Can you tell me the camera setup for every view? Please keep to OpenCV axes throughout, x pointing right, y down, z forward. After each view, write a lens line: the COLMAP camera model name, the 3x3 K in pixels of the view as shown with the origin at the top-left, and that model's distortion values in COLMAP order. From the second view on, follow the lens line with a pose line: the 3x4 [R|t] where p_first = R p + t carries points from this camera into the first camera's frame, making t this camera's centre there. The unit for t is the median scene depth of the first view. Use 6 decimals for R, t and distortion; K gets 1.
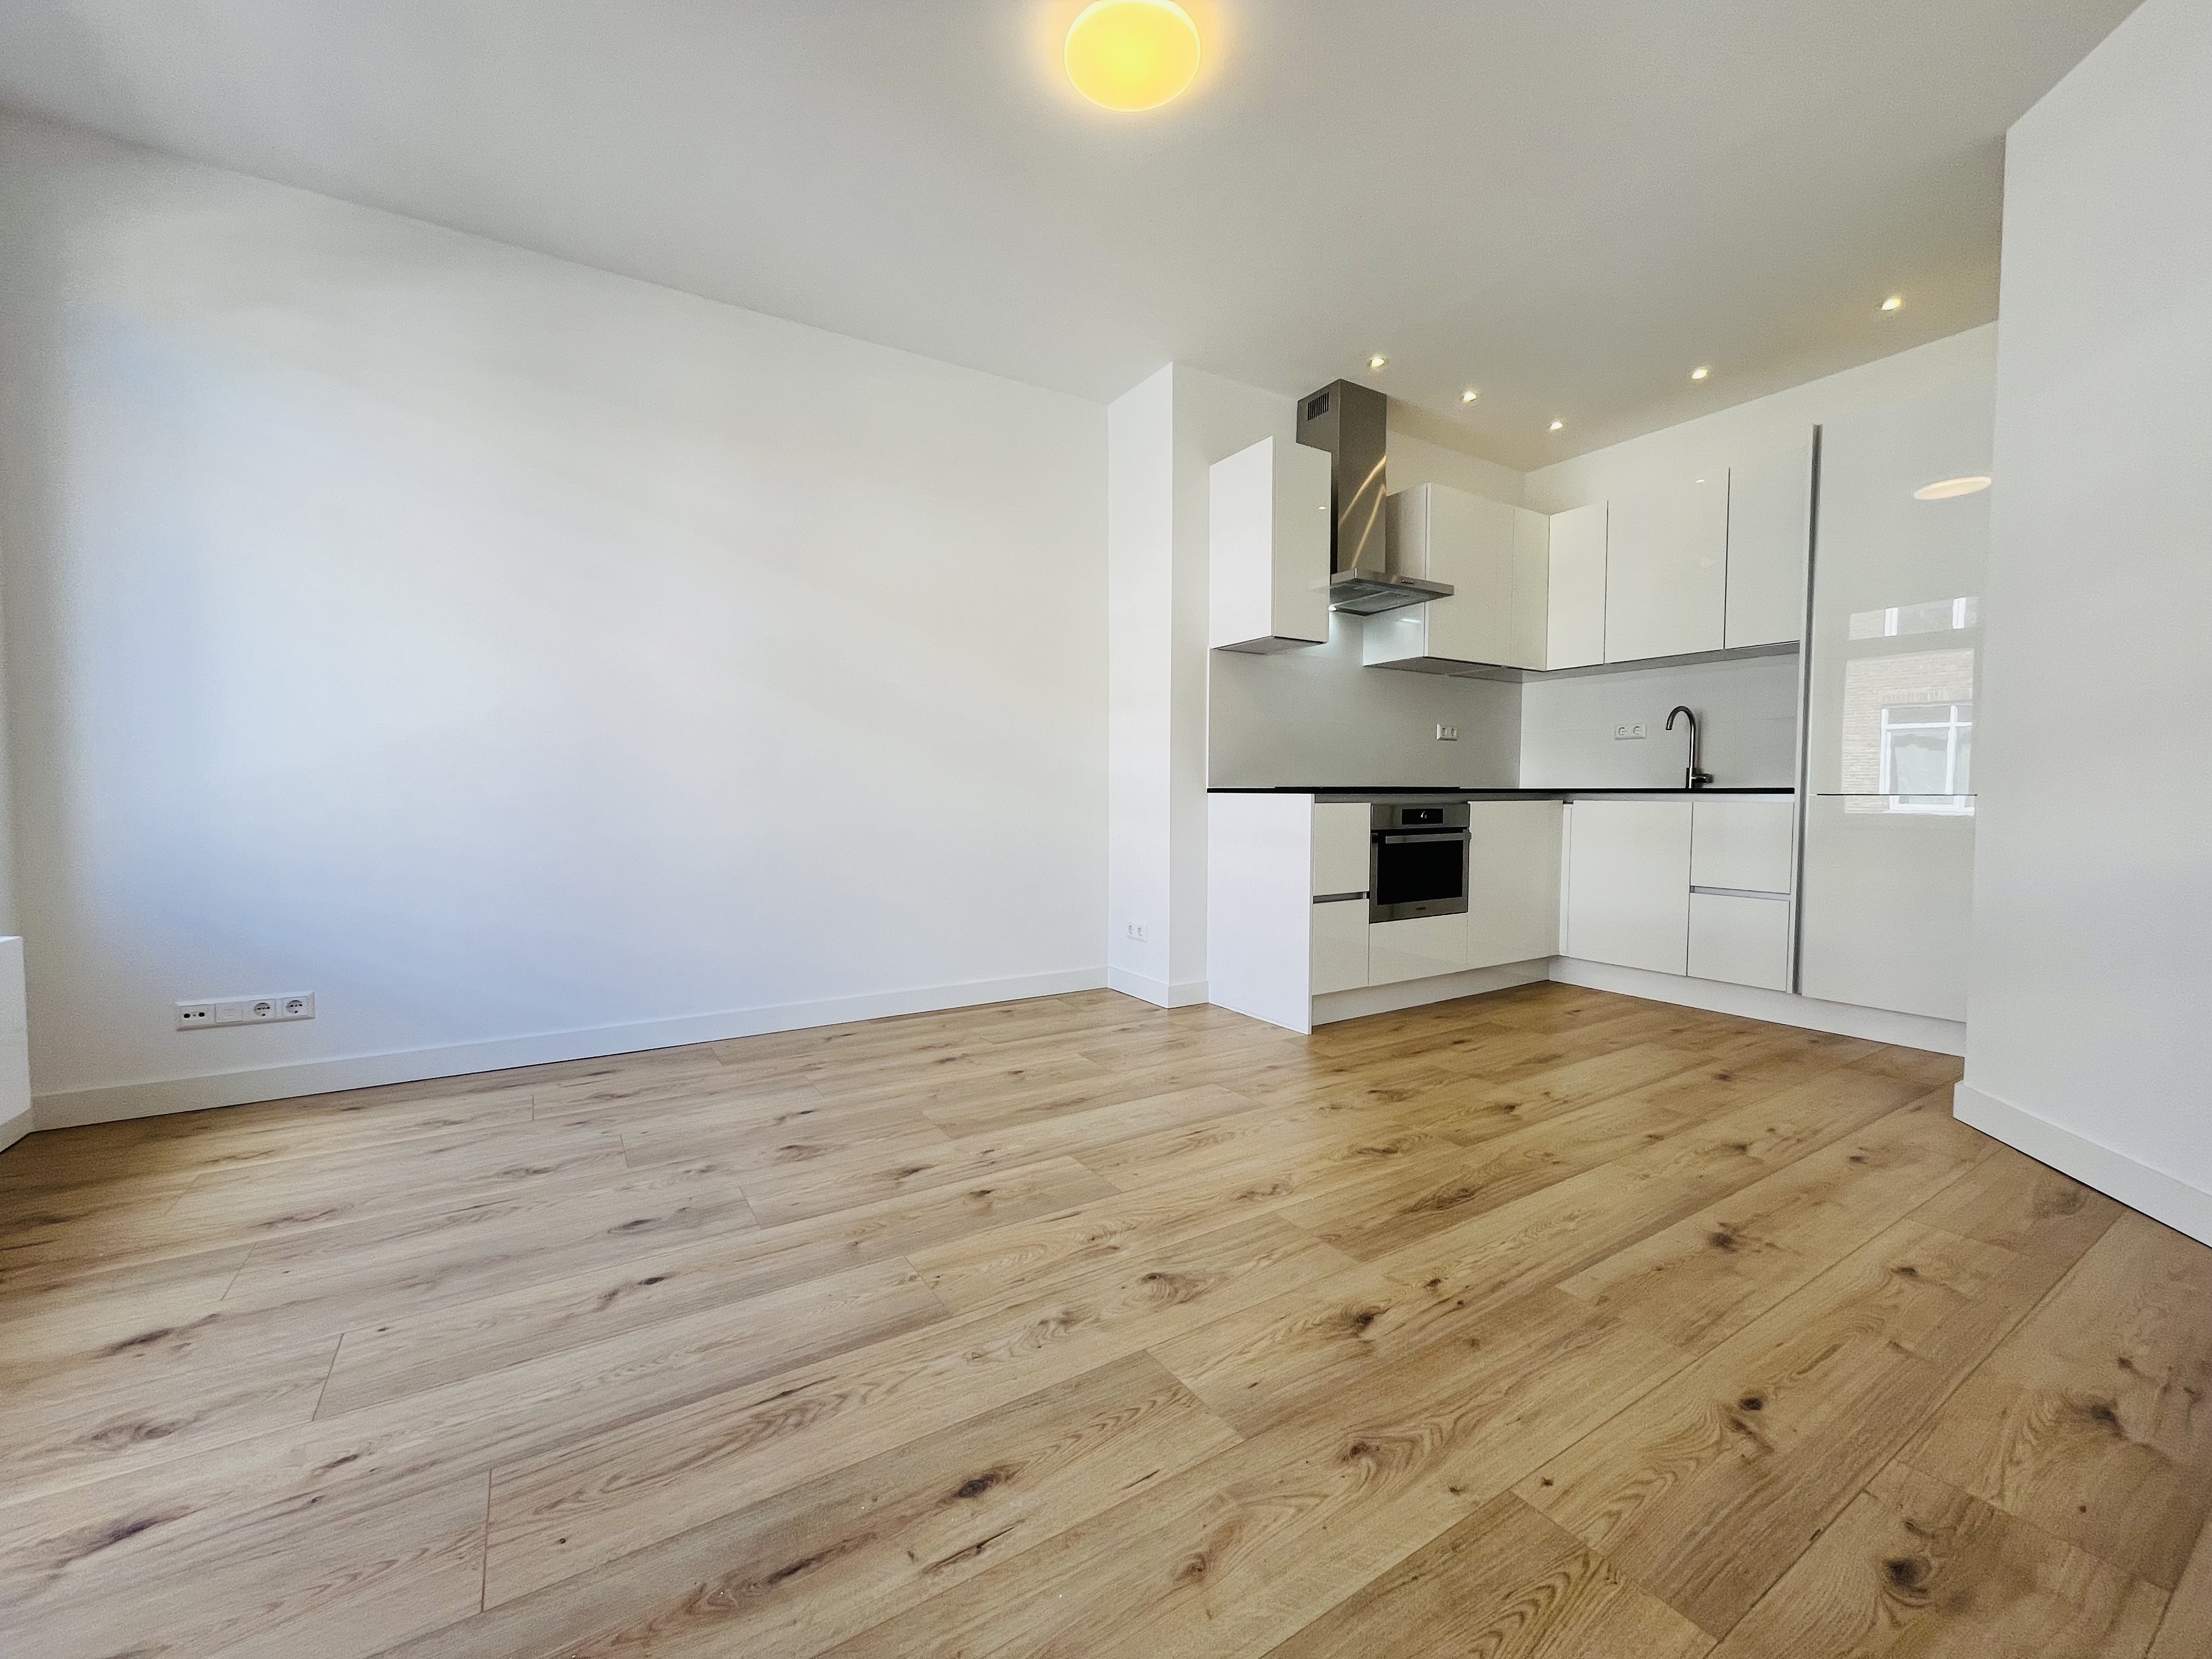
lens RADIAL K [[895.4, 0, 1103.5], [0, 895.4, 832.9], [0, 0, 1]] dist [-0.003182, 0.000768]
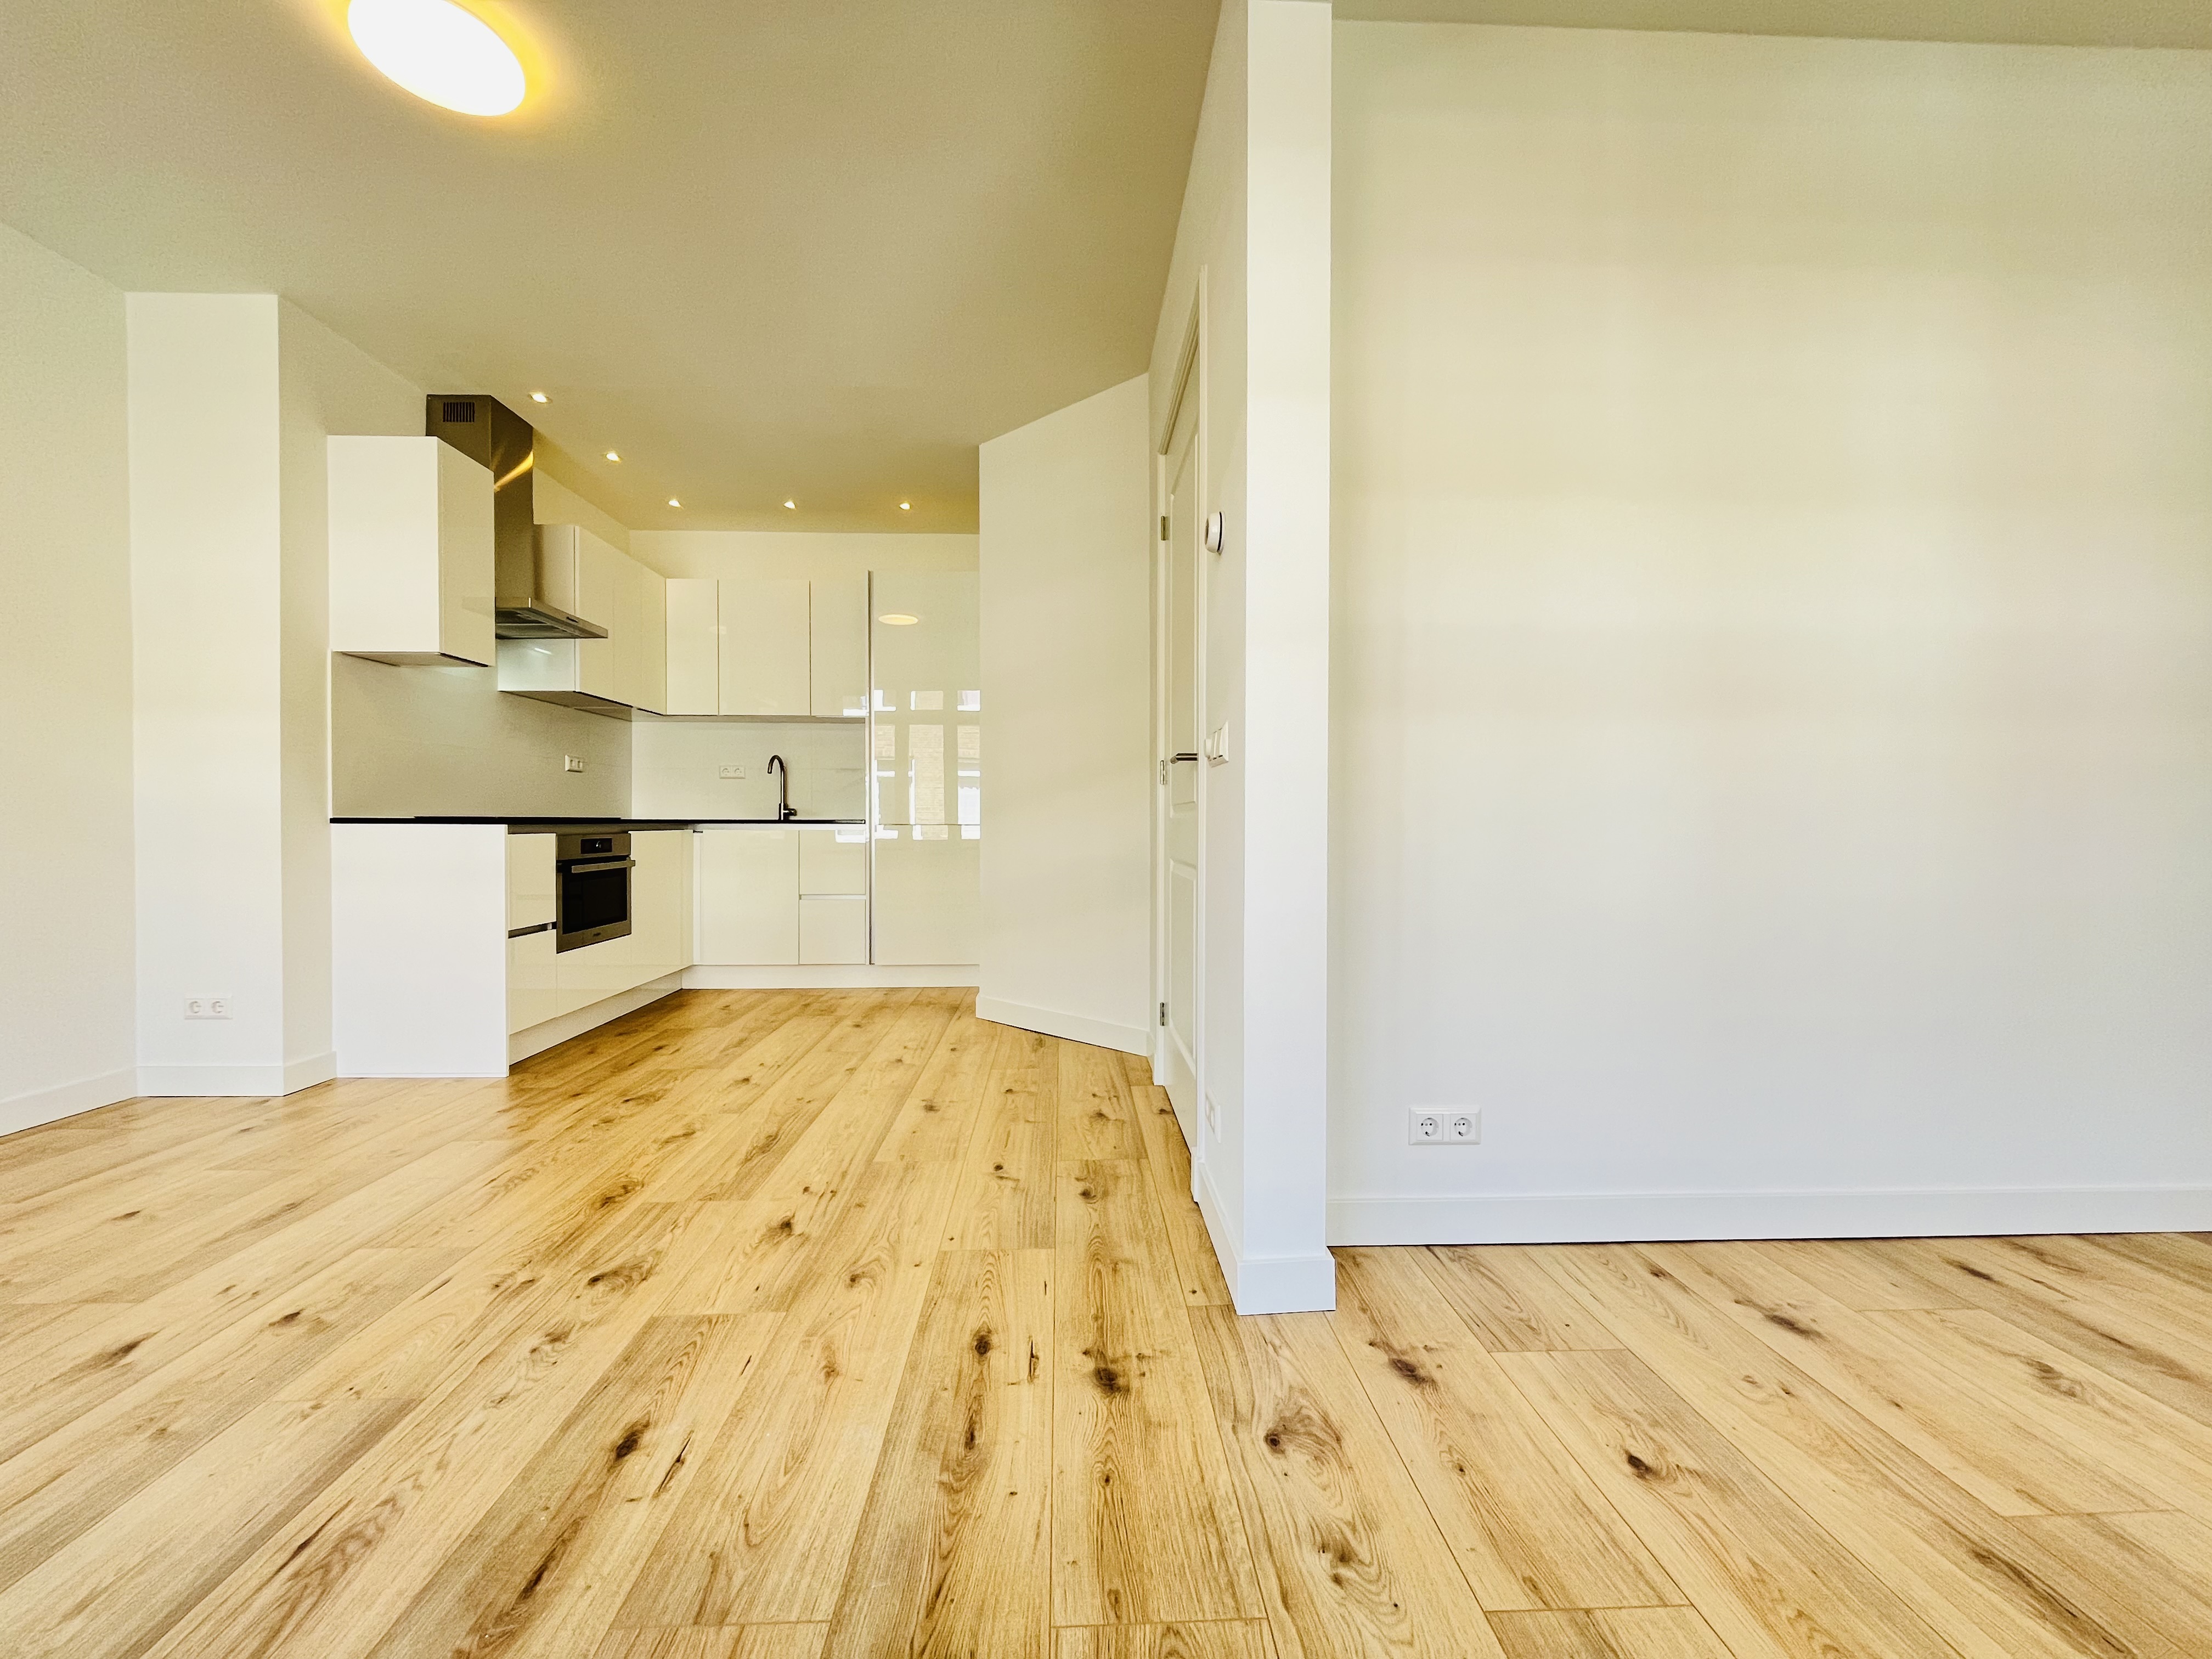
lens RADIAL K [[895.4, 0, 1103.5], [0, 895.4, 832.9], [0, 0, 1]] dist [-0.003182, 0.000768]
pose [[0.494271, -0.010563, 0.869244, -0.273327], [0.039683, 0.999158, -0.010423, 0.000725], [-0.868402, 0.039646, 0.494274, -0.033066]]
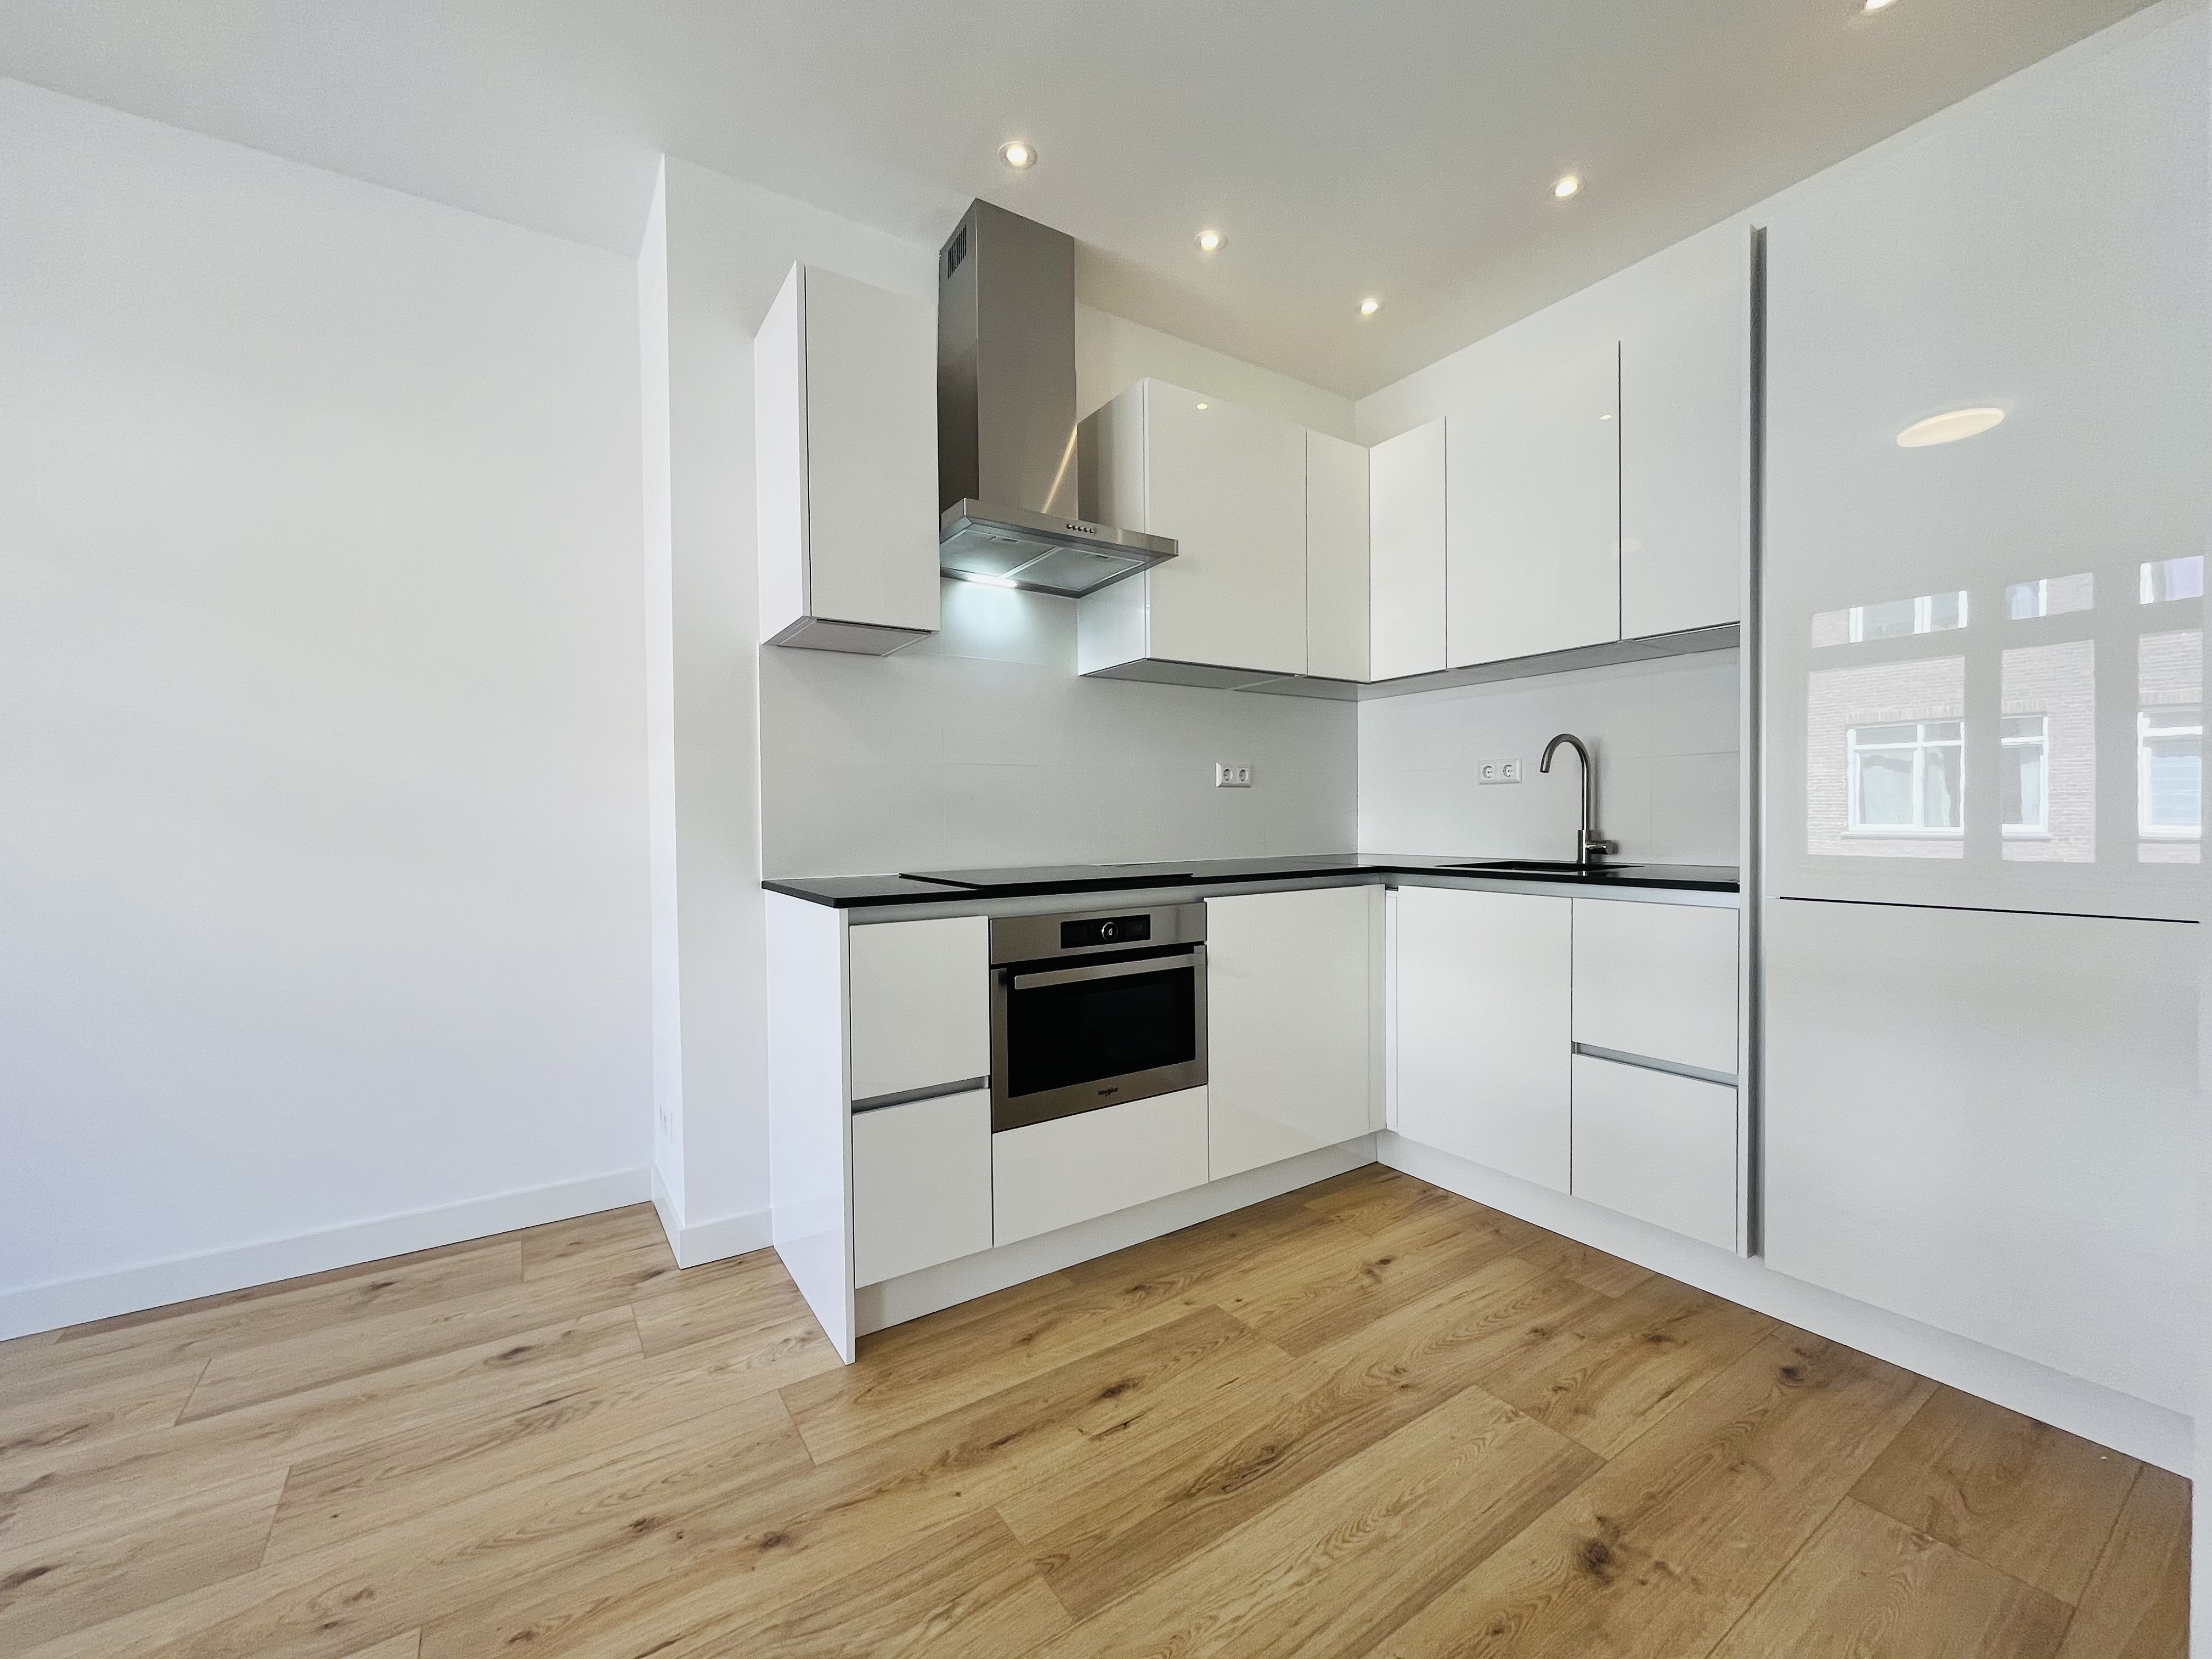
lens RADIAL K [[900.1, 0, 1102.2], [0, 900.1, 833.7], [0, 0, 1]] dist [-0.001891, -0.000040]
pose [[0.999623, -0.011455, 0.024958, 0.358464], [0.012162, 0.999524, -0.028340, -0.067943], [-0.024621, 0.028632, 0.999287, 0.444370]]
